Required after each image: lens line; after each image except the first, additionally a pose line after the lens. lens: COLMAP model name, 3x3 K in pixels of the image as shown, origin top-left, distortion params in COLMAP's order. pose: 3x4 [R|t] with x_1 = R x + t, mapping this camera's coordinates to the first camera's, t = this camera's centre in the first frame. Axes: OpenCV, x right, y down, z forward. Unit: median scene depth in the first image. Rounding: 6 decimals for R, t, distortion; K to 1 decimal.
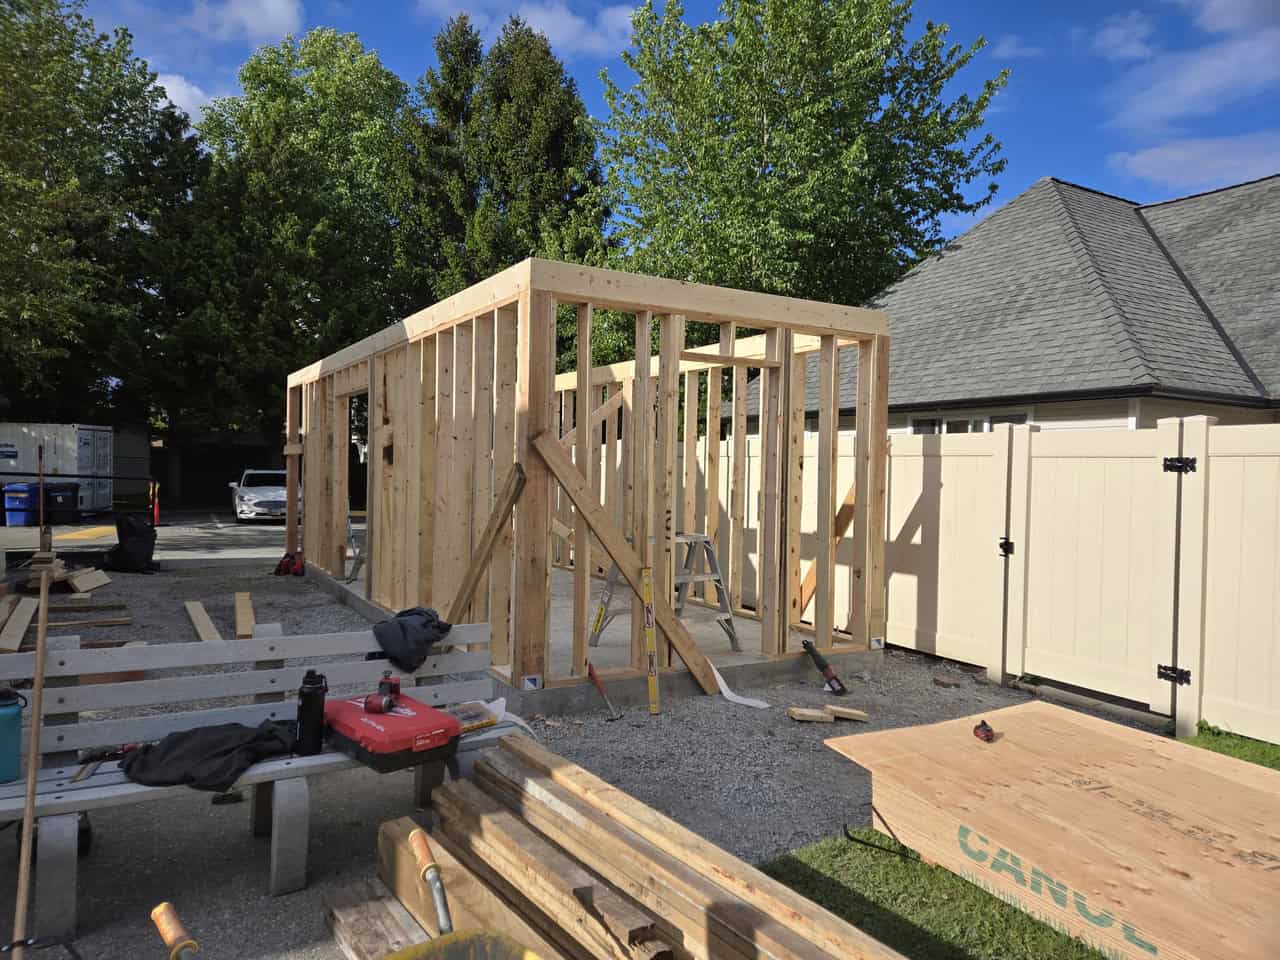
lens RADIAL K [[854.6, 0, 626.8], [0, 854.6, 474.5], [0, 0, 1]] dist [0.084083, -0.074816]
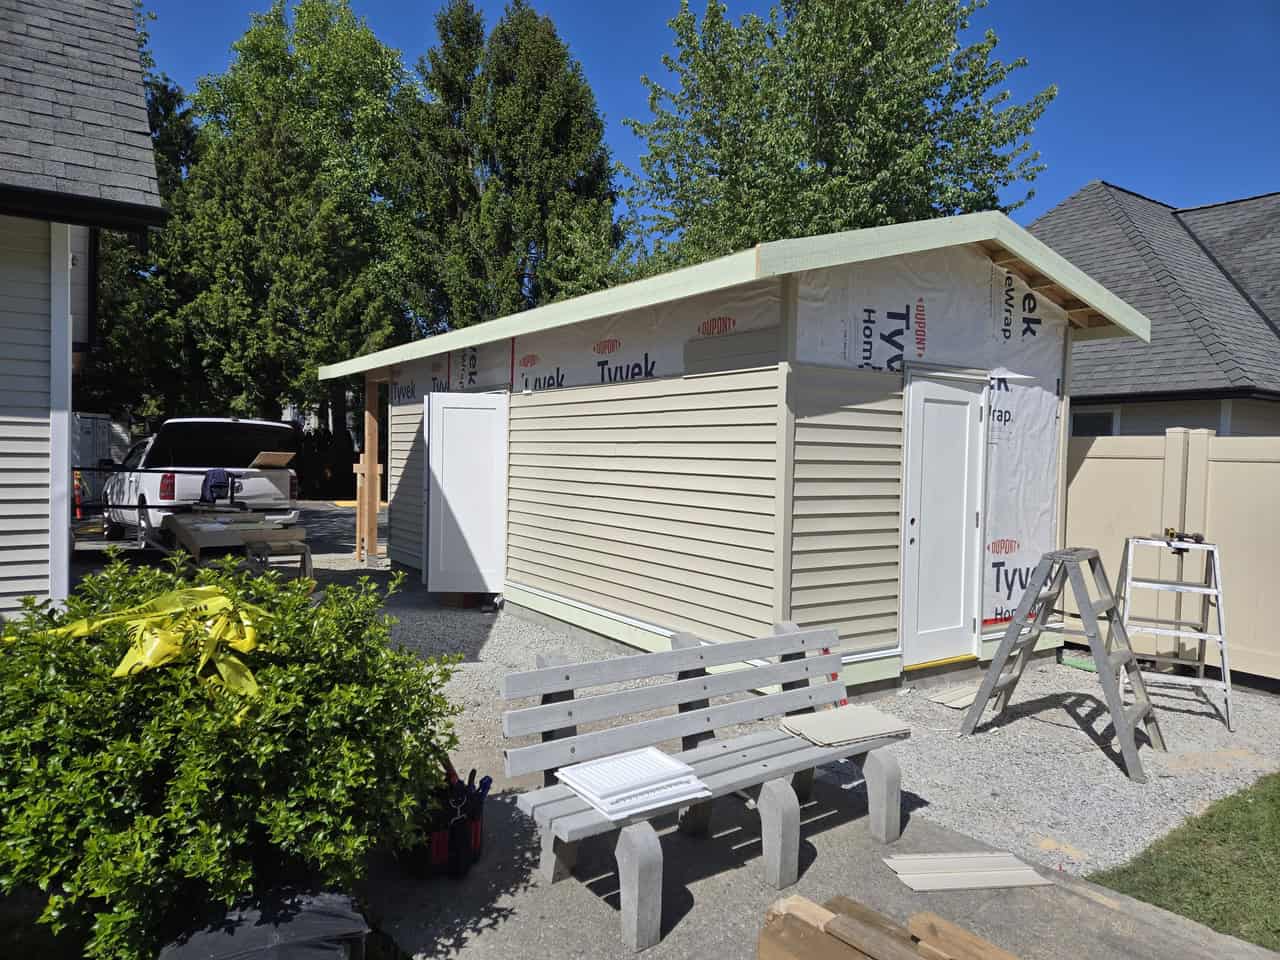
lens RADIAL K [[858.4, 0, 633.6], [0, 858.4, 471.2], [0, 0, 1]] dist [0.089122, -0.074159]
pose [[0.997401, -0.001761, 0.072033, -0.141856], [0.000719, 0.999895, 0.014495, -0.010655], [-0.072051, -0.014405, 0.997297, -0.008678]]
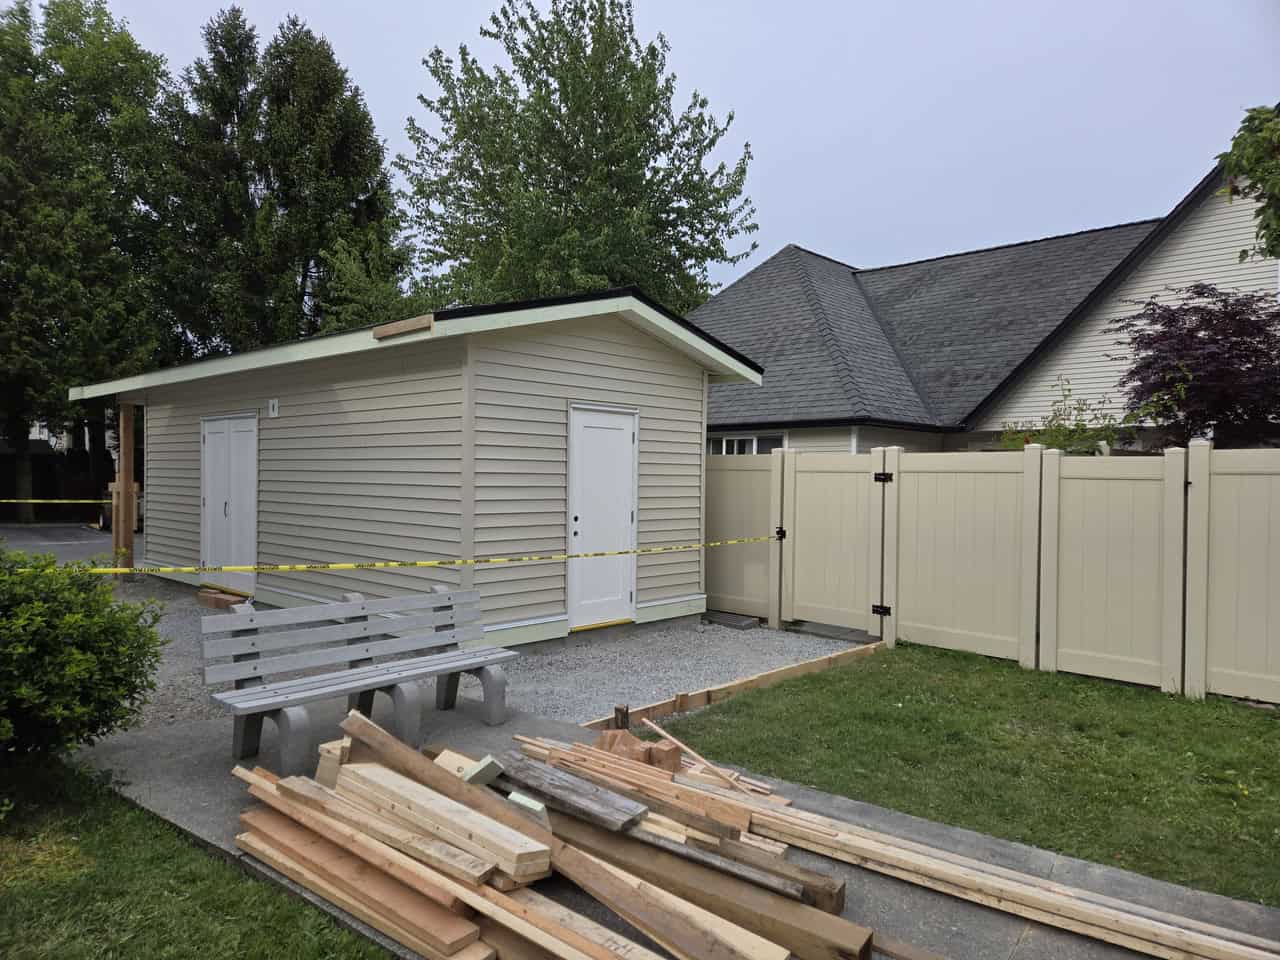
lens RADIAL K [[864.9, 0, 635.5], [0, 864.9, 485.6], [0, 0, 1]] dist [0.089174, -0.074106]
pose [[0.959078, -0.011768, 0.282898, -0.095259], [0.009246, 0.999905, 0.010248, -0.006603], [-0.282992, -0.007213, 0.959095, -0.150421]]
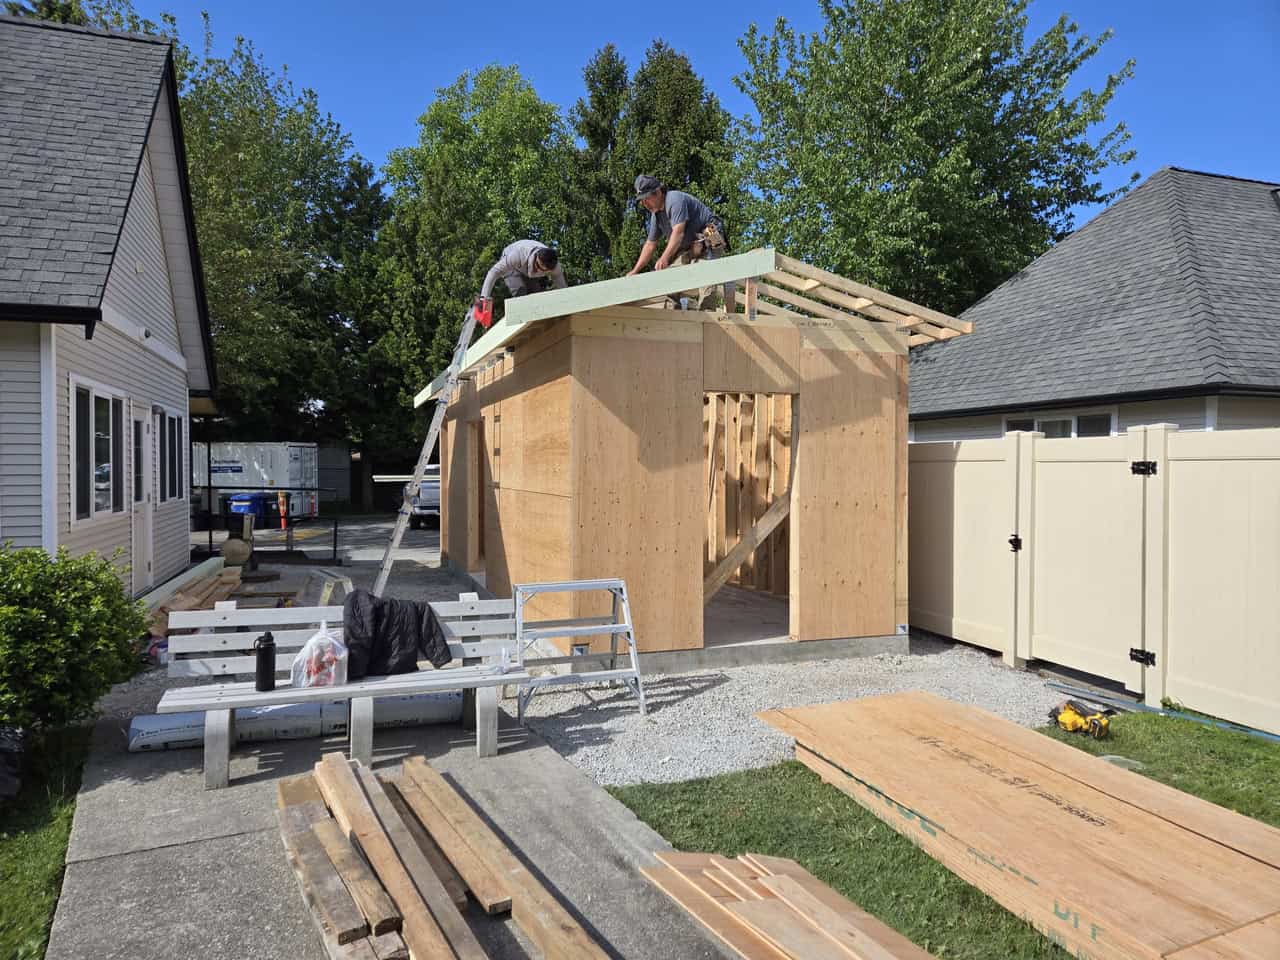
lens RADIAL K [[861.0, 0, 640.0], [0, 861.0, 480.0], [0, 0, 1]] dist [0.092980, -0.087811]
pose [[0.981424, -0.017780, -0.191024, 0.084526], [0.018978, 0.999810, 0.004442, -0.005119], [0.190908, -0.007984, 0.981575, -0.085995]]
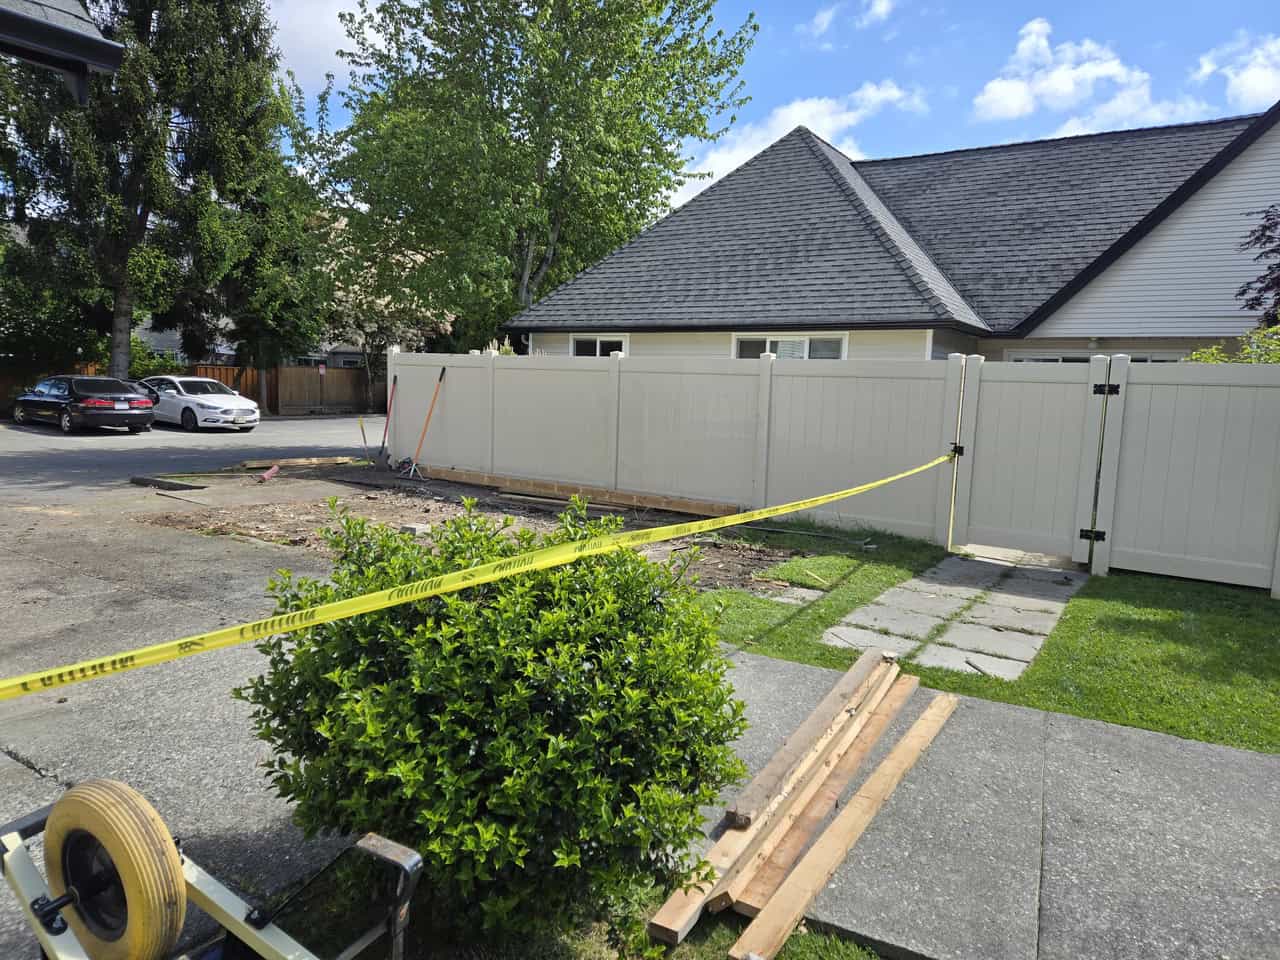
lens RADIAL K [[864.9, 0, 635.5], [0, 864.9, 485.6], [0, 0, 1]] dist [0.089174, -0.074106]
pose [[0.878506, -0.054079, 0.474661, -0.284257], [-0.006495, 0.992128, 0.125056, -0.011797], [-0.477688, -0.112946, 0.871239, 0.038510]]
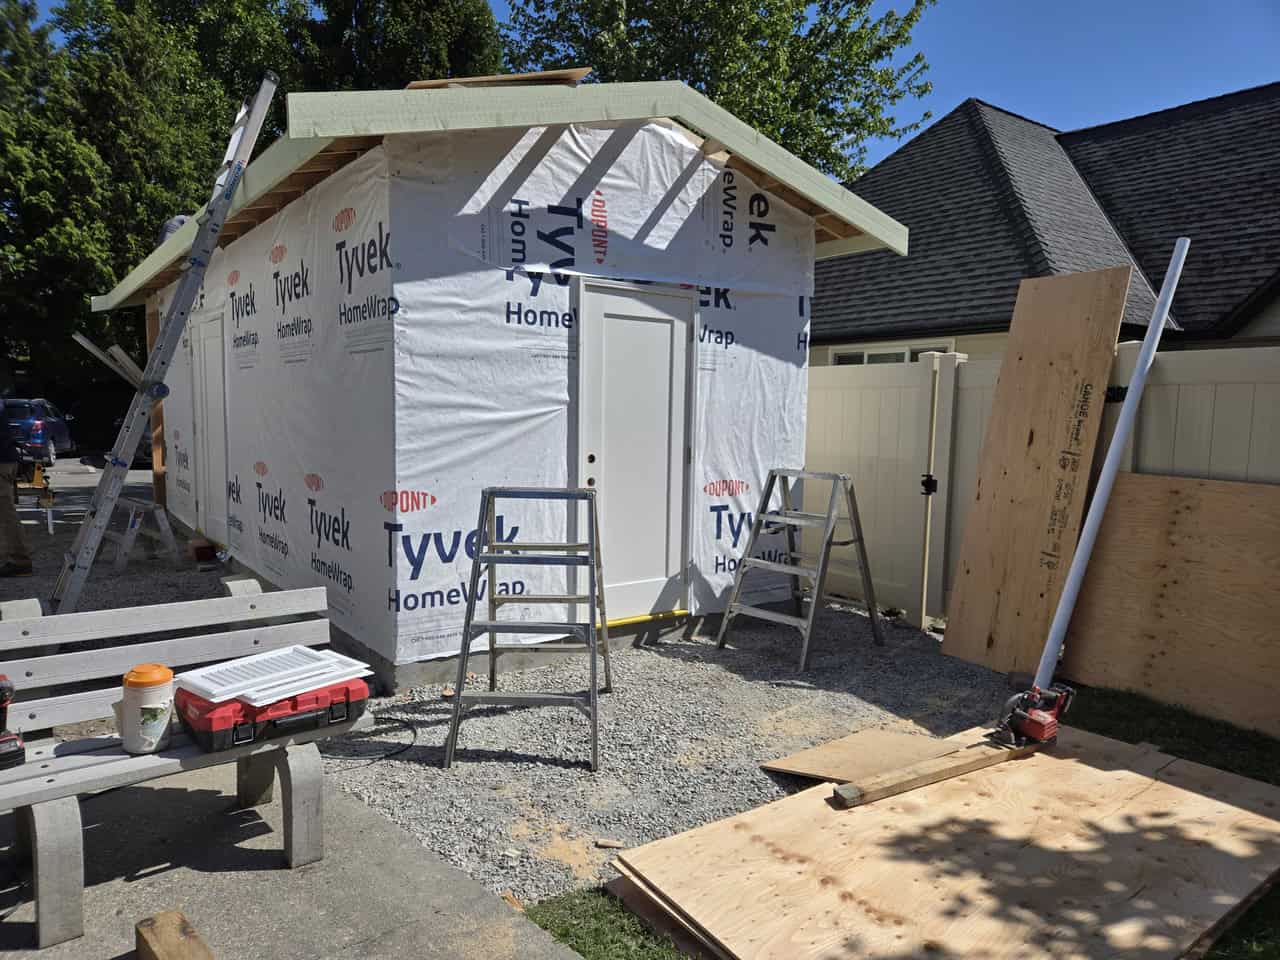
lens RADIAL K [[860.2, 0, 641.3], [0, 860.2, 497.1], [0, 0, 1]] dist [0.051804, -0.046233]
pose [[0.994606, -0.013903, 0.102788, 0.013105], [0.003958, 0.995342, 0.096330, 0.001987], [-0.103649, -0.095403, 0.990028, 0.043822]]
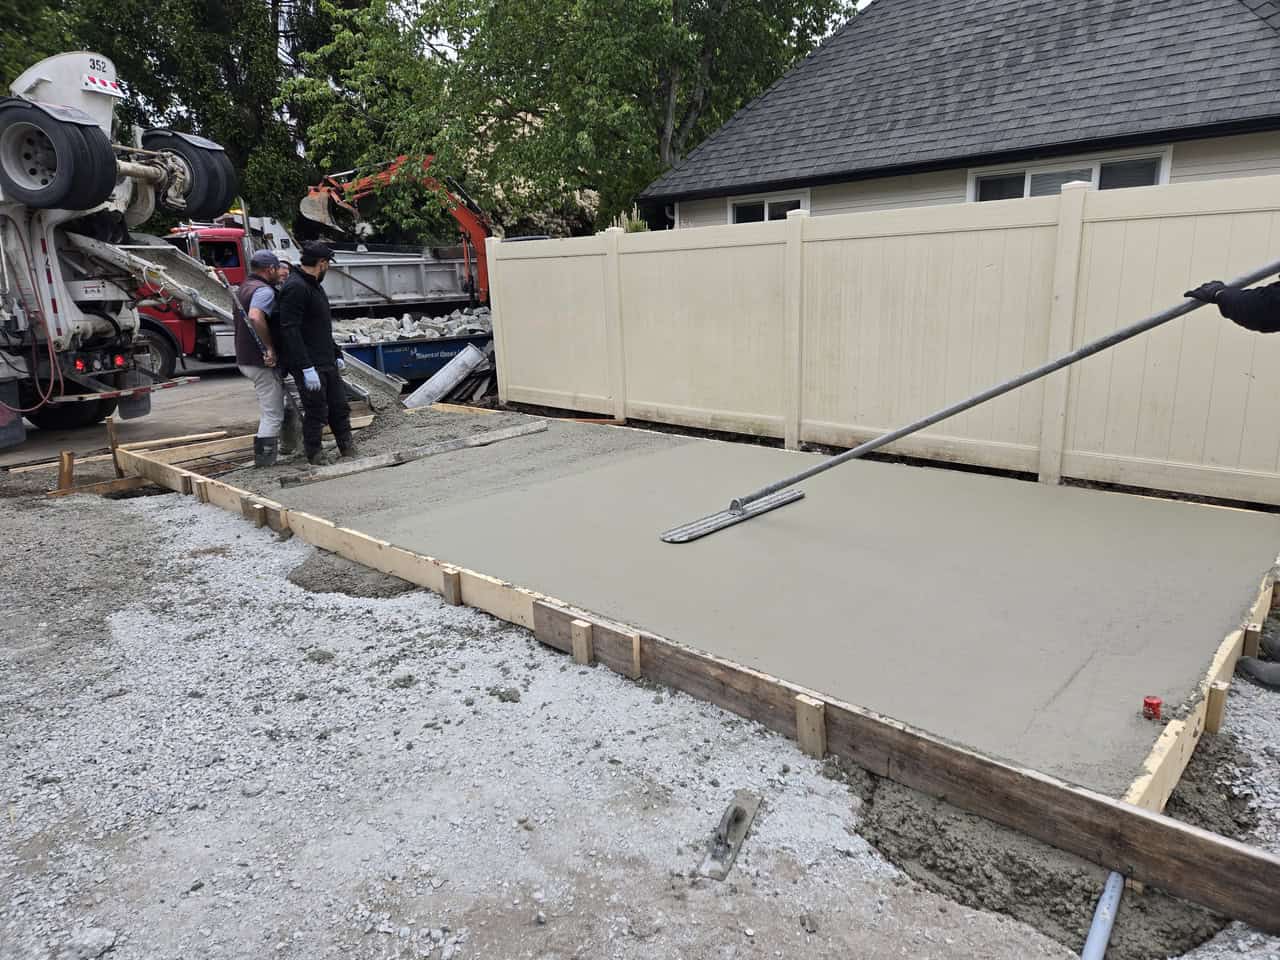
lens RADIAL K [[864.9, 0, 635.5], [0, 864.9, 485.6], [0, 0, 1]] dist [0.089174, -0.074106]
pose [[0.949584, -0.137282, 0.281859, -0.176703], [0.067730, 0.967630, 0.243113, -0.008230], [-0.306110, -0.211766, 0.928144, 0.262676]]
